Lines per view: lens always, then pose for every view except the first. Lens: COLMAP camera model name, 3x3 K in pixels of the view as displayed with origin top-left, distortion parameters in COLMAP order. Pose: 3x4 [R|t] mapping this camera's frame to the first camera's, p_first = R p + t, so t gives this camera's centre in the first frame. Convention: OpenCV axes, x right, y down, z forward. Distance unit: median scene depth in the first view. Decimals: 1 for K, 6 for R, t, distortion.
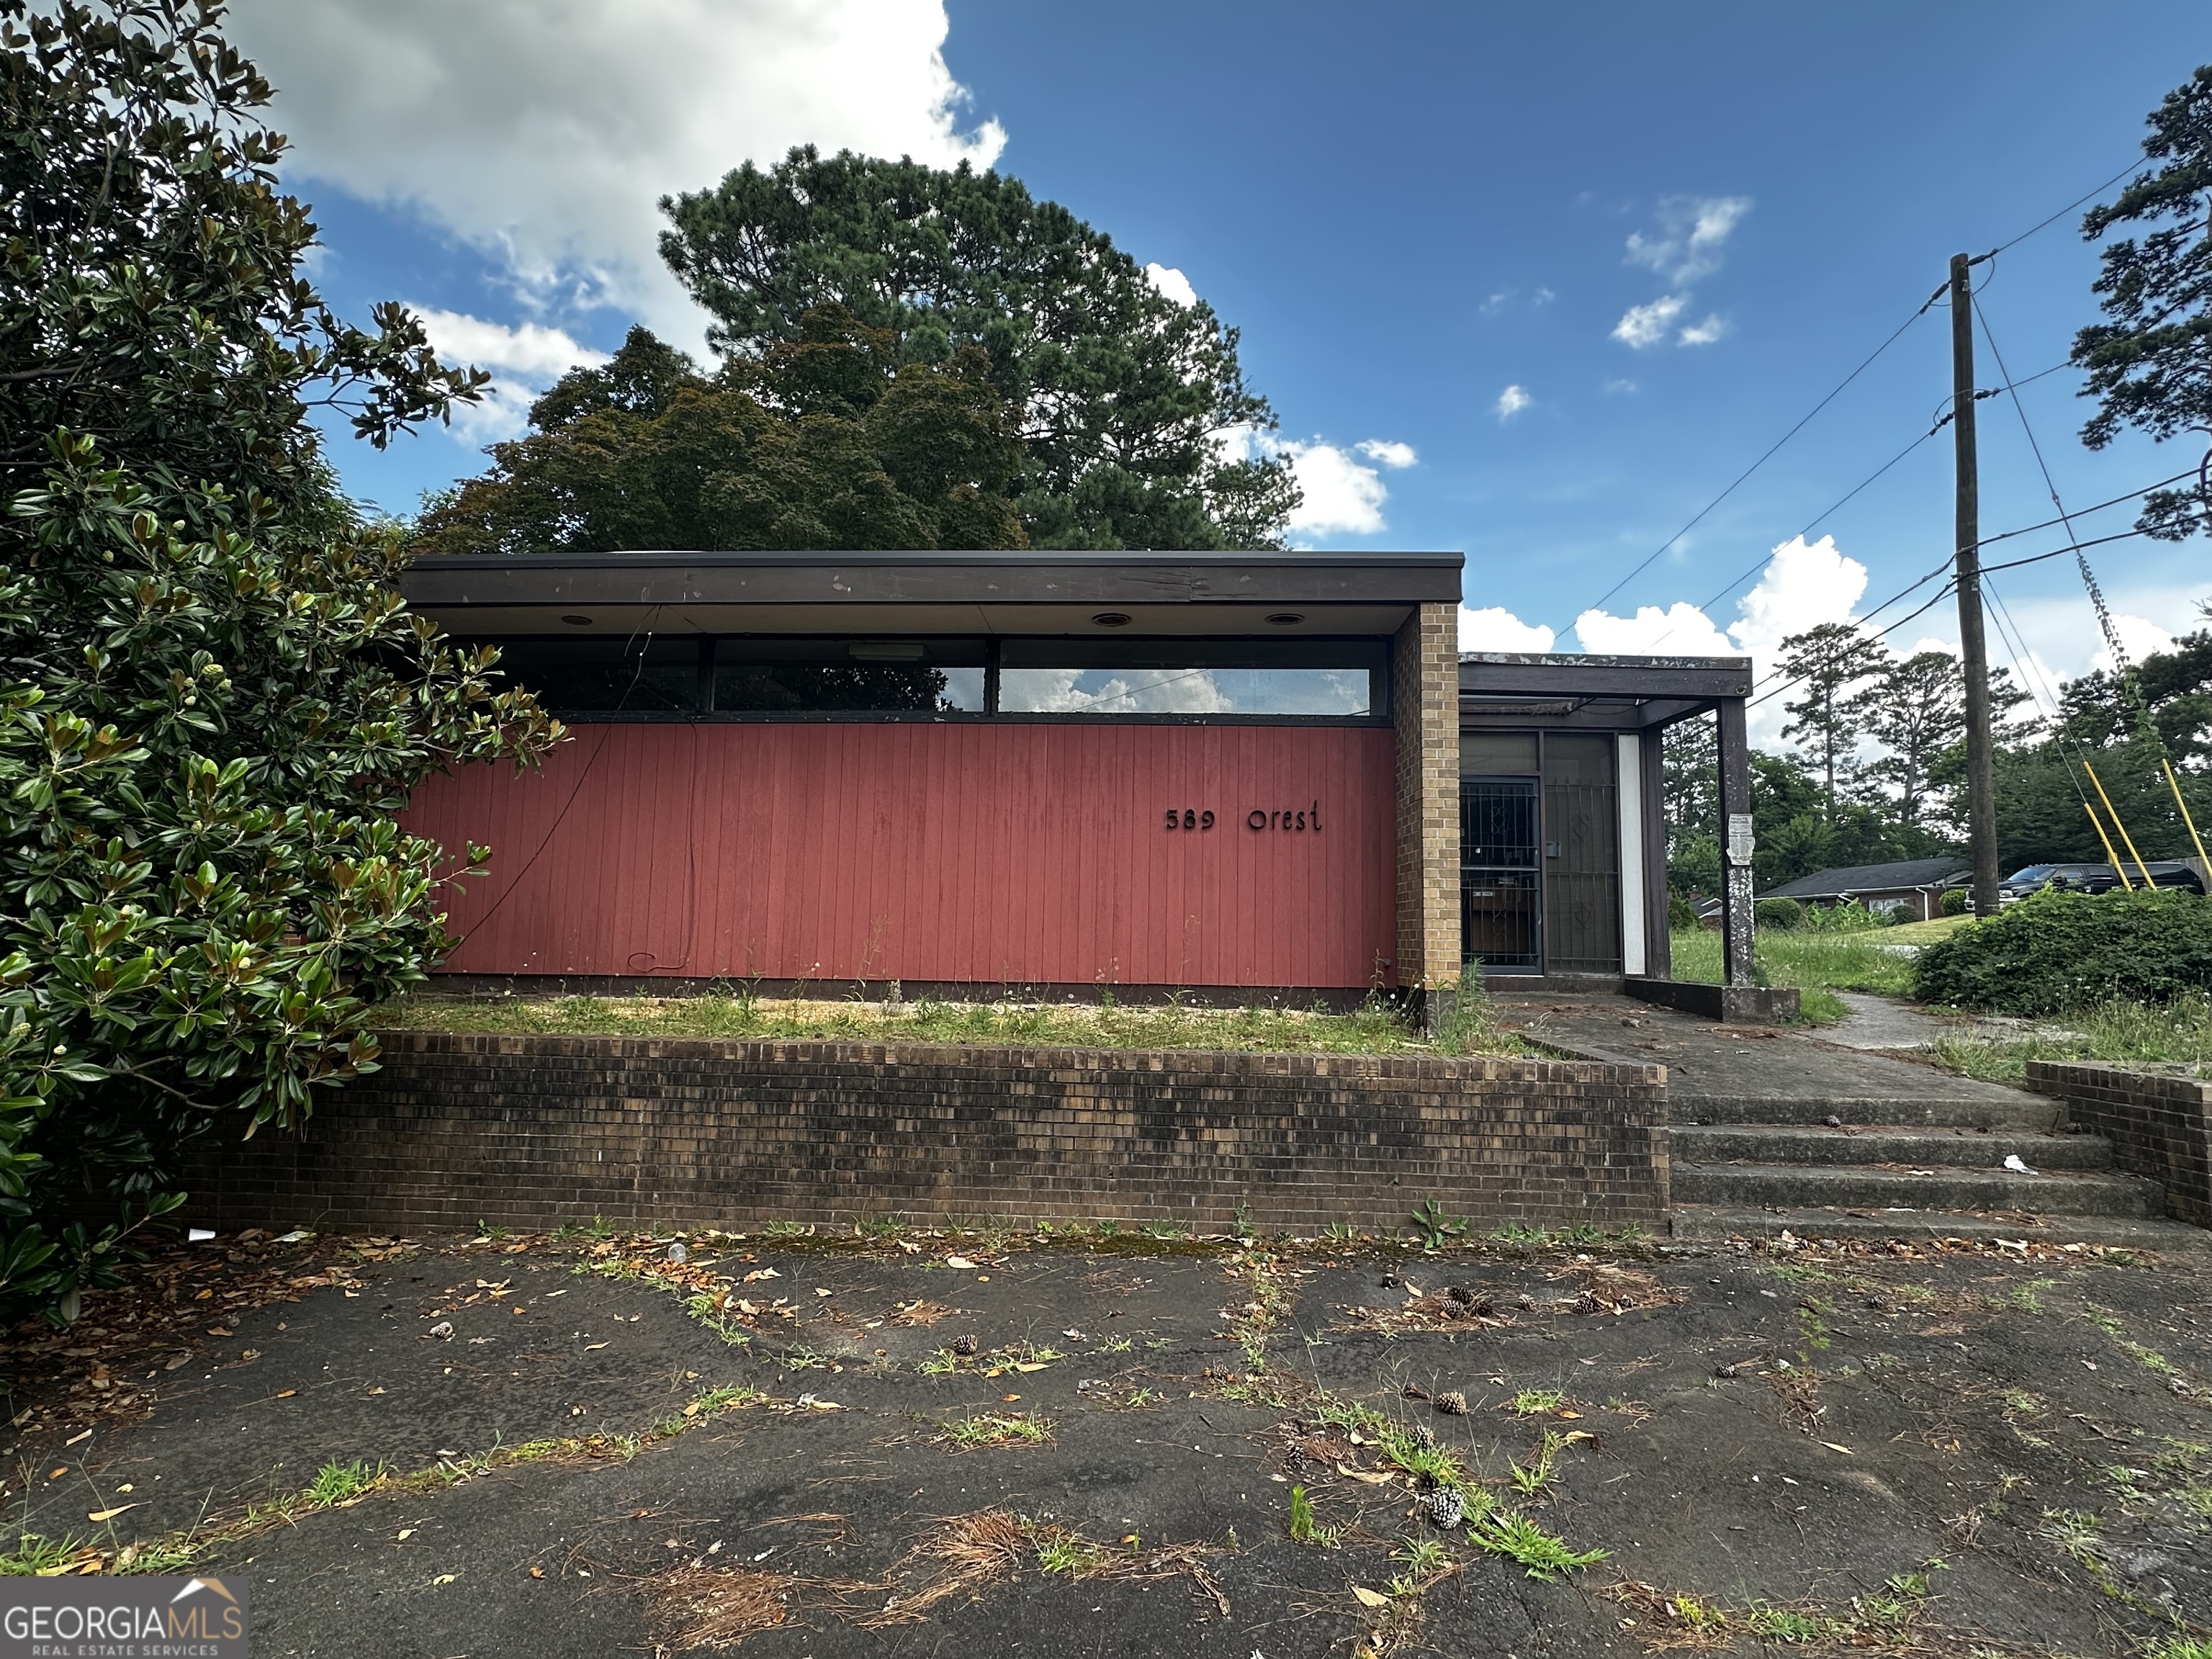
lens RADIAL K [[1099.9, 0, 1100.0], [0, 1099.9, 843.5], [0, 0, 1]] dist [-0.001536, -0.000758]
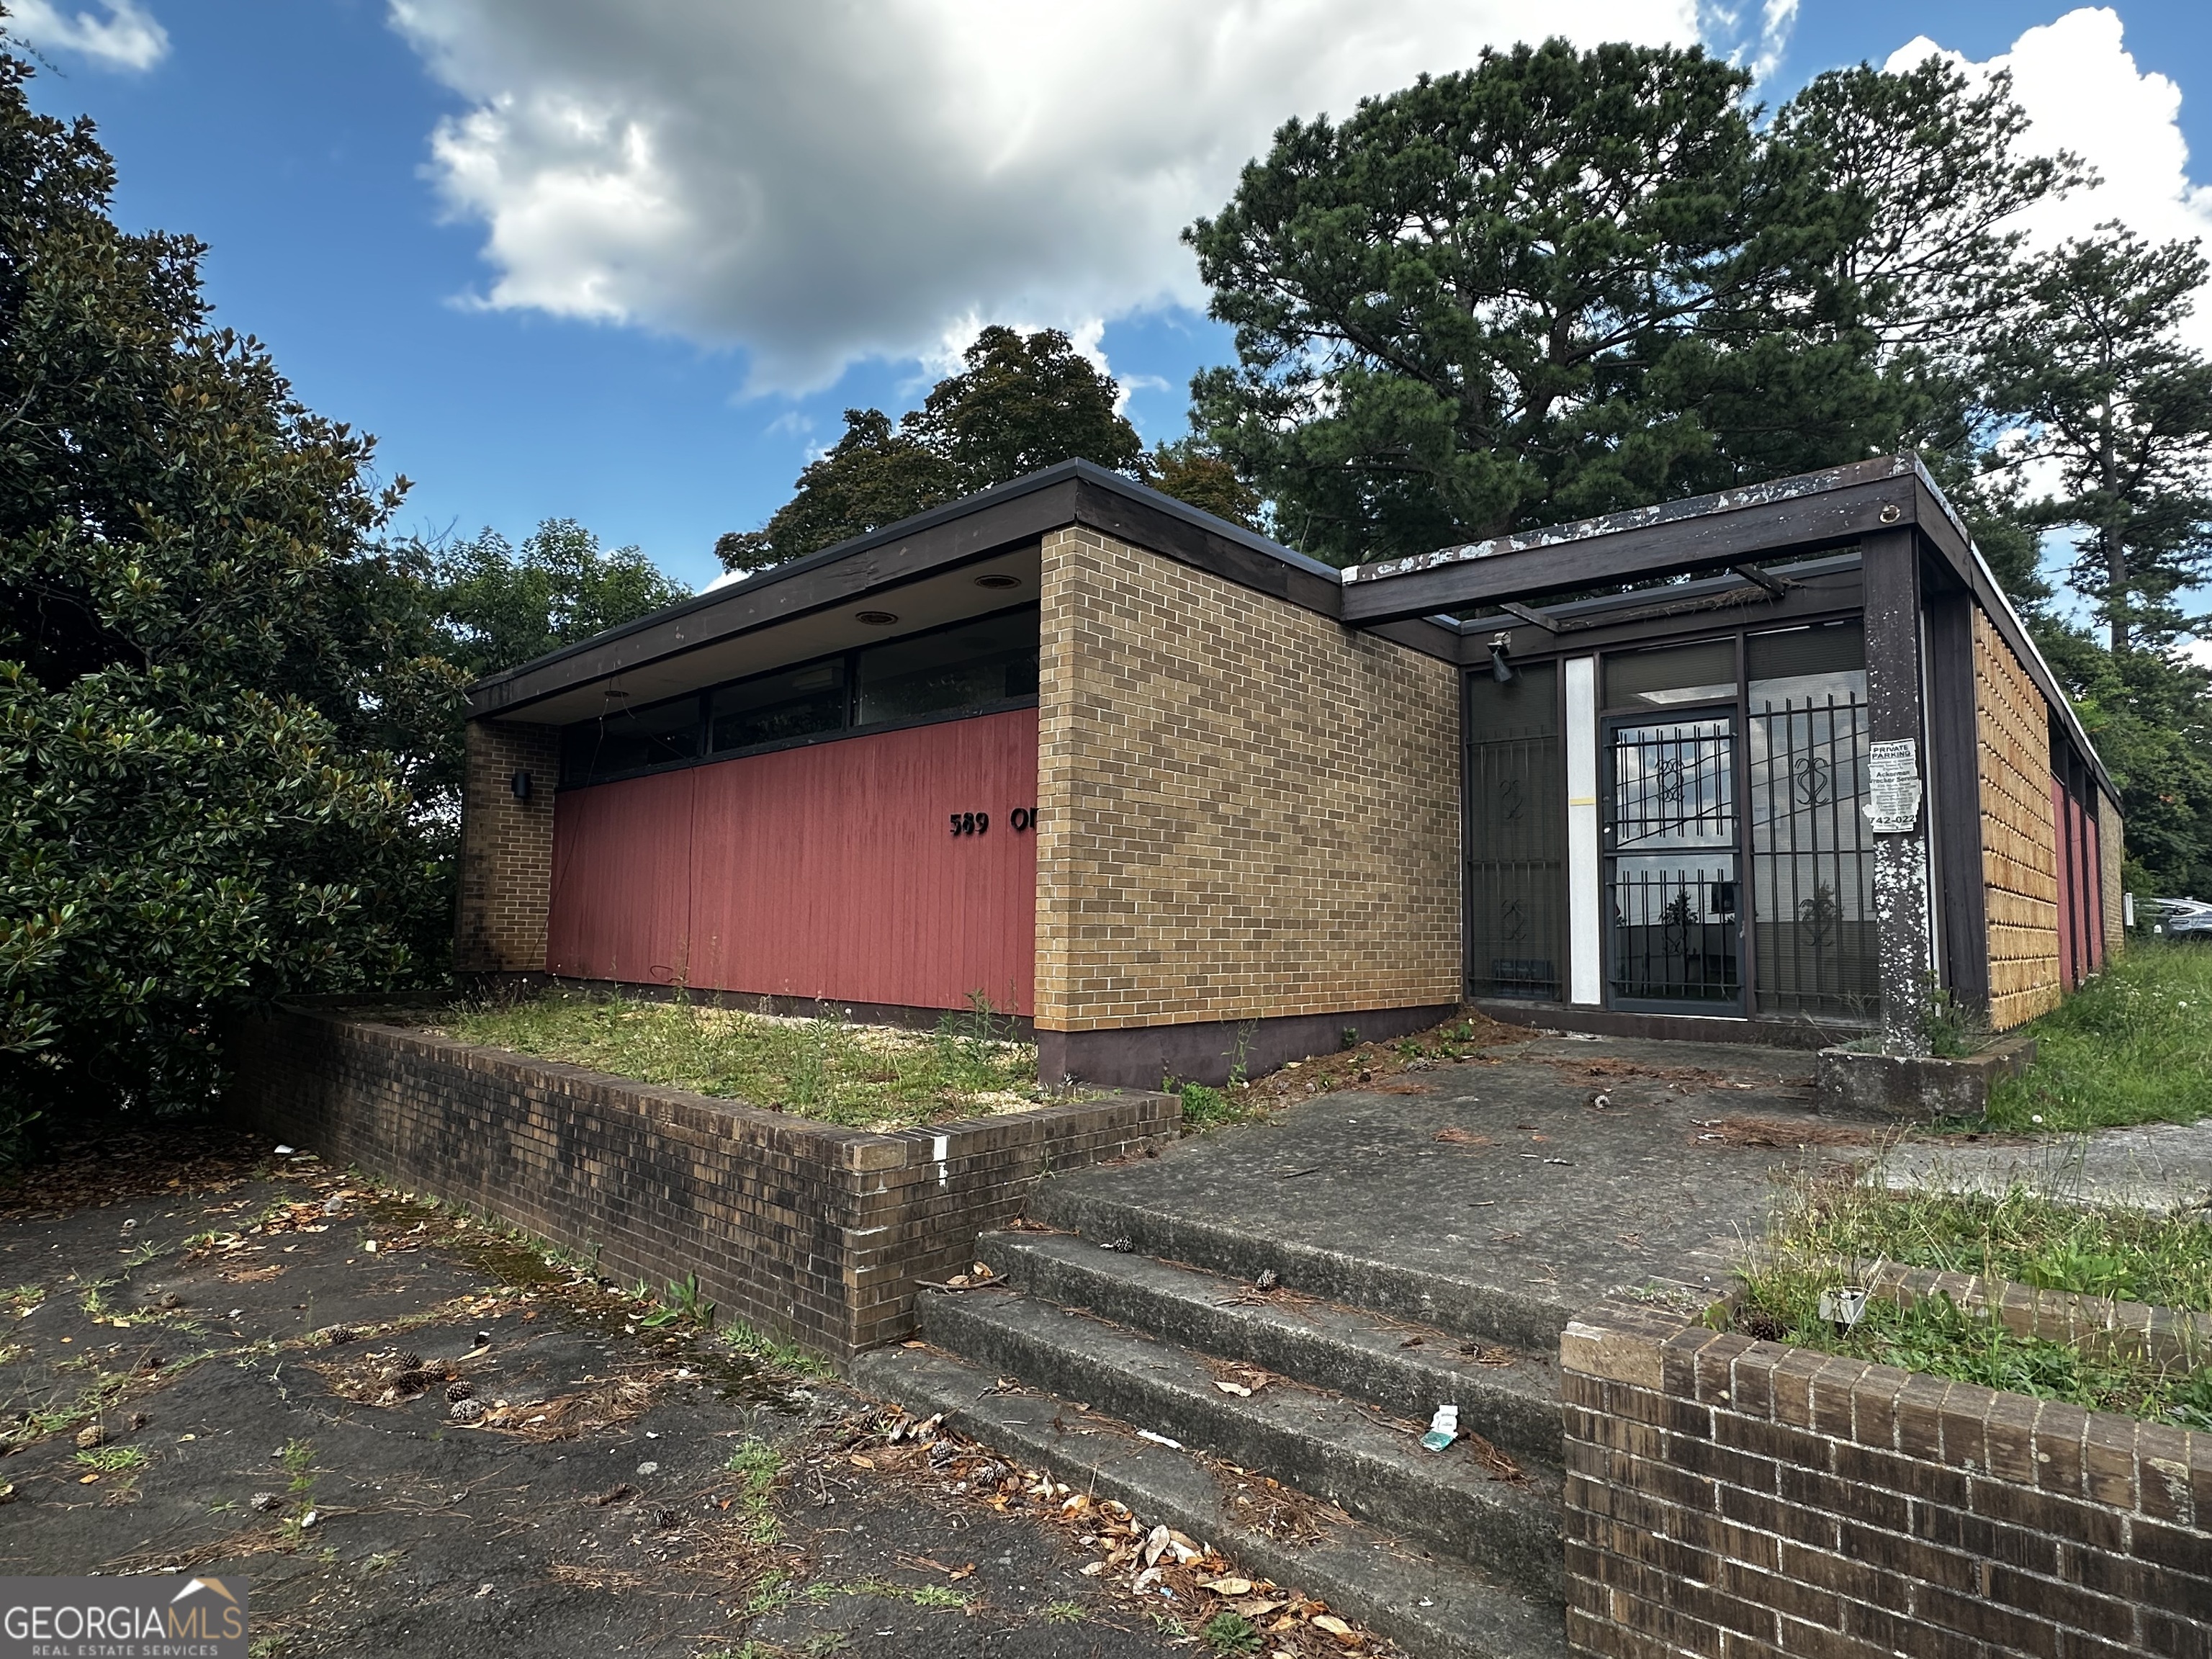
lens RADIAL K [[1174.0, 0, 1105.4], [0, 1174.0, 831.6], [0, 0, 1]] dist [-0.006198, 0.000268]
pose [[0.763146, -0.059226, -0.643507, 0.810097], [0.053787, 0.998158, -0.028079, 0.017899], [0.643984, -0.013184, 0.764925, 0.363715]]
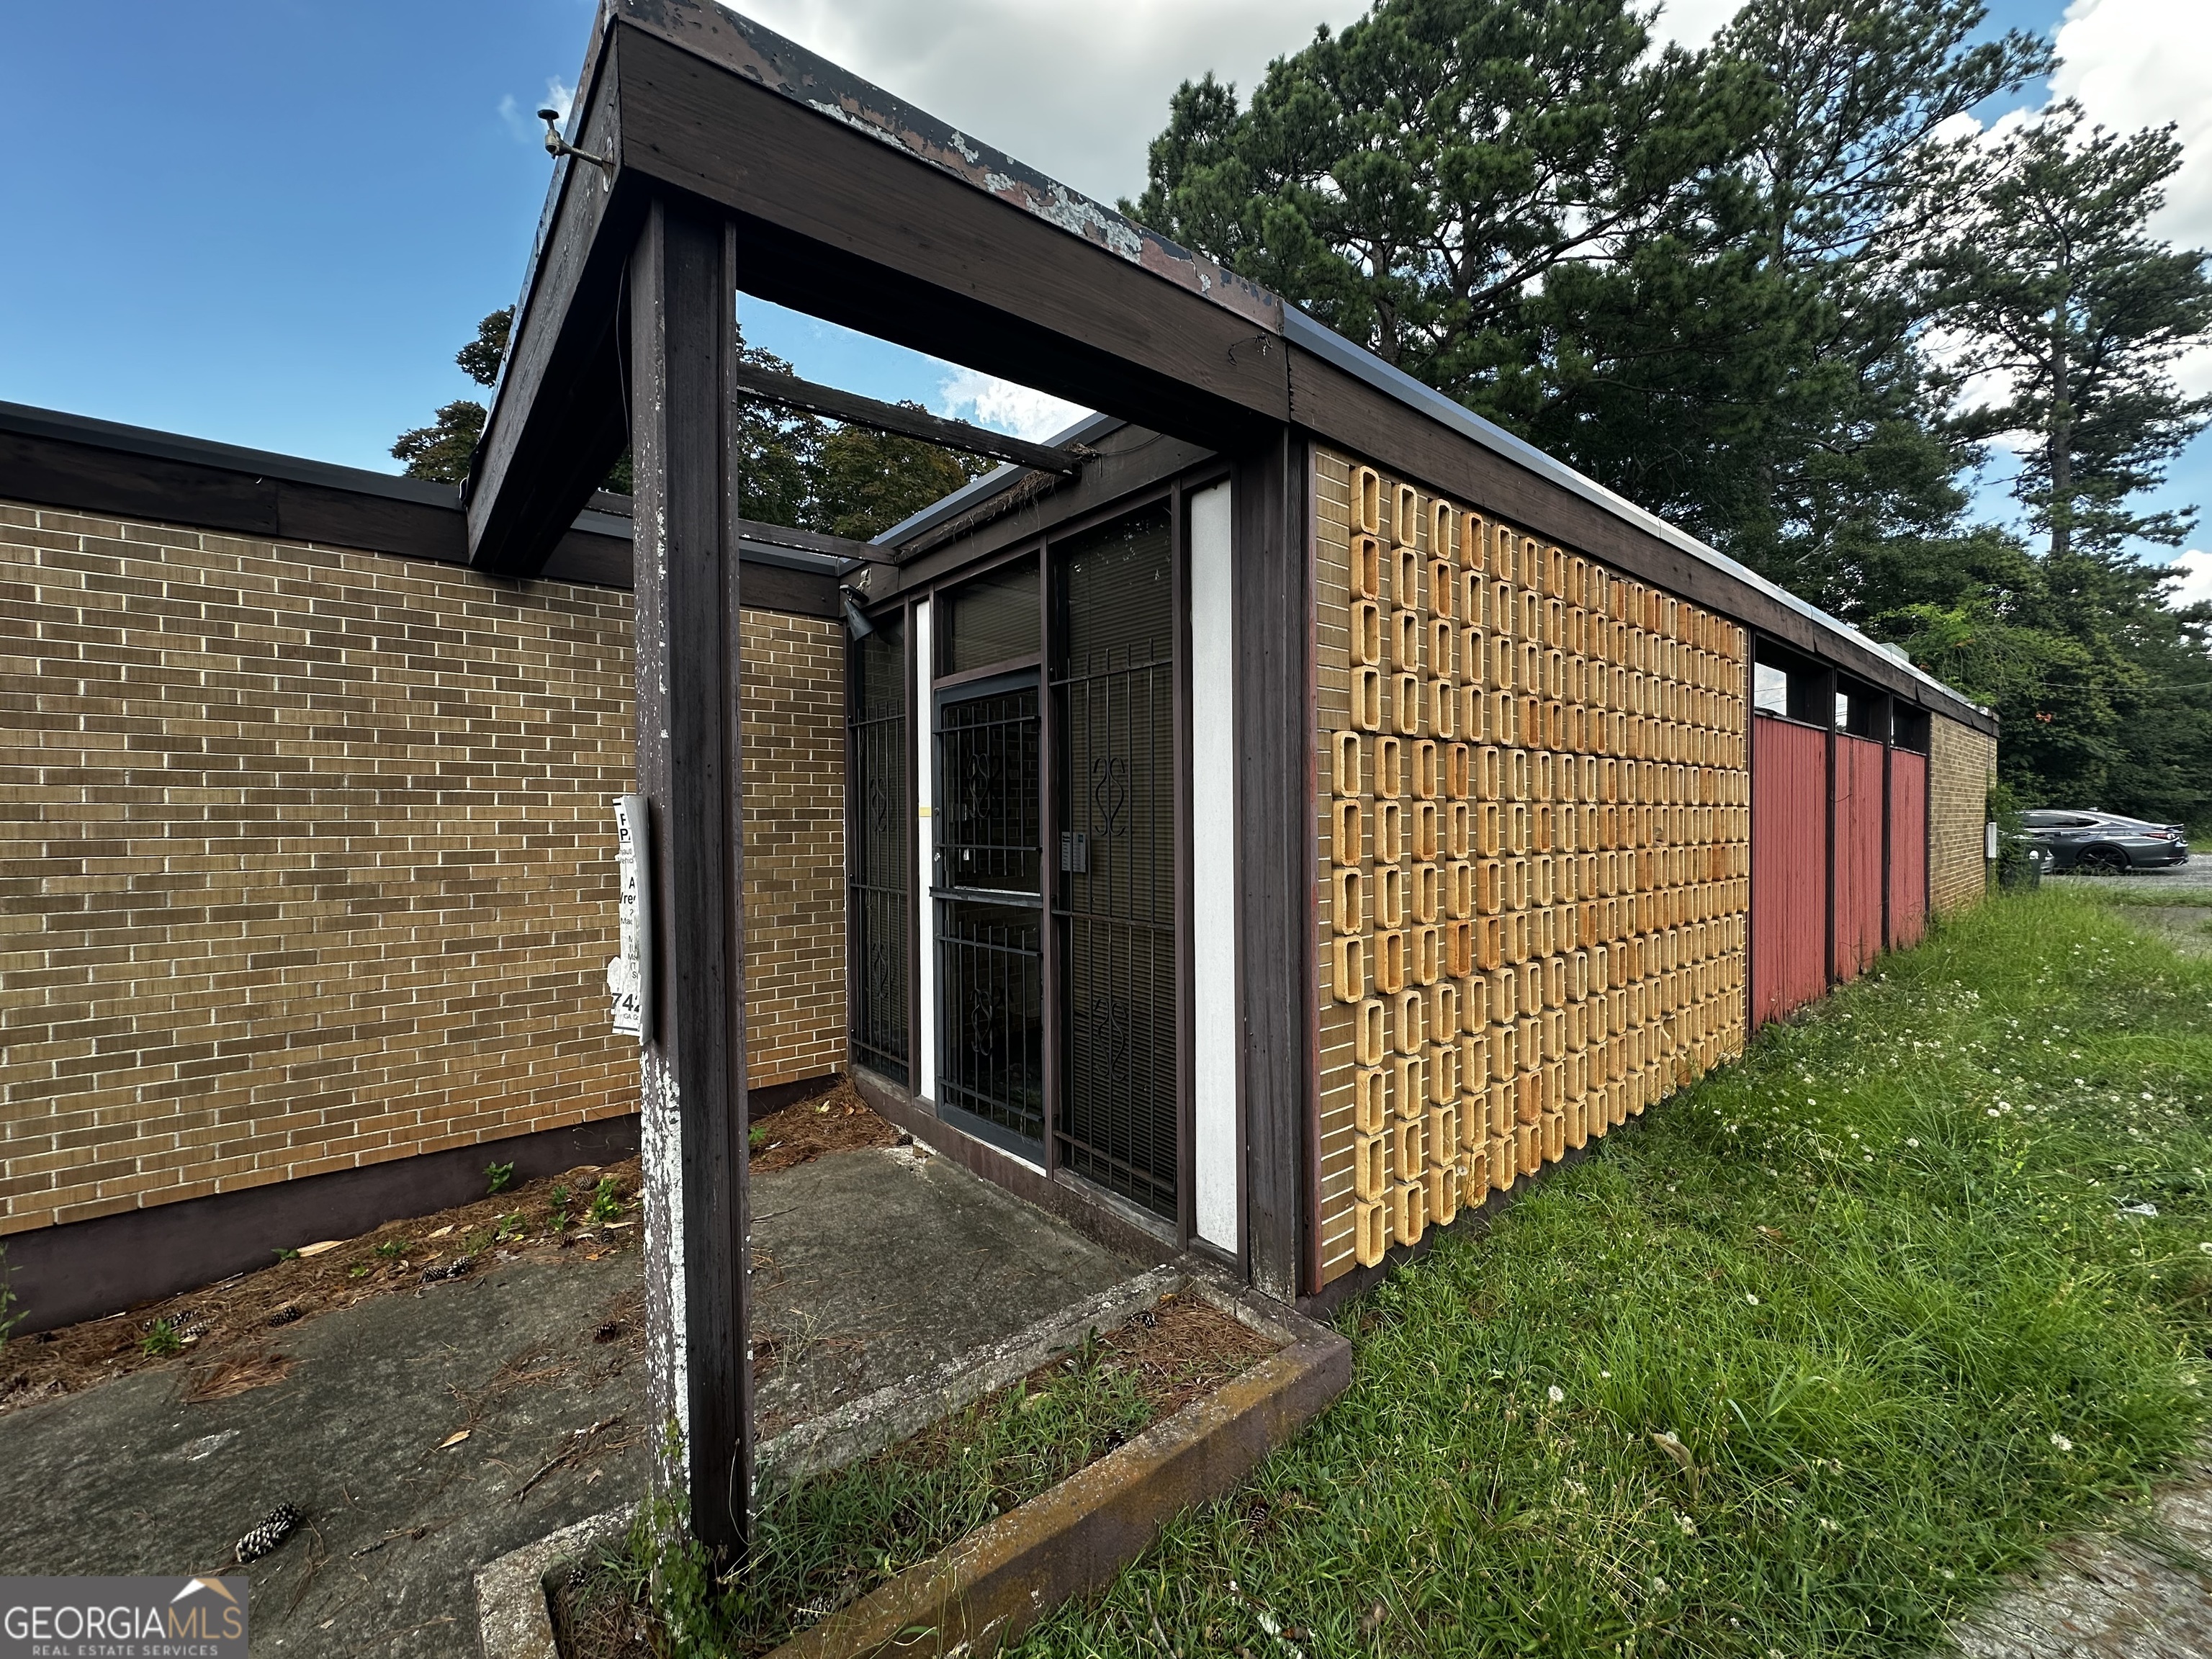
lens RADIAL K [[886.2, 0, 1113.5], [0, 886.2, 830.0], [0, 0, 1]] dist [-0.000603, -0.000577]
pose [[0.681290, -0.017445, -0.731806, 0.946893], [0.084563, 0.994899, 0.055009, -0.025918], [0.727113, -0.099361, 0.679289, 1.169721]]
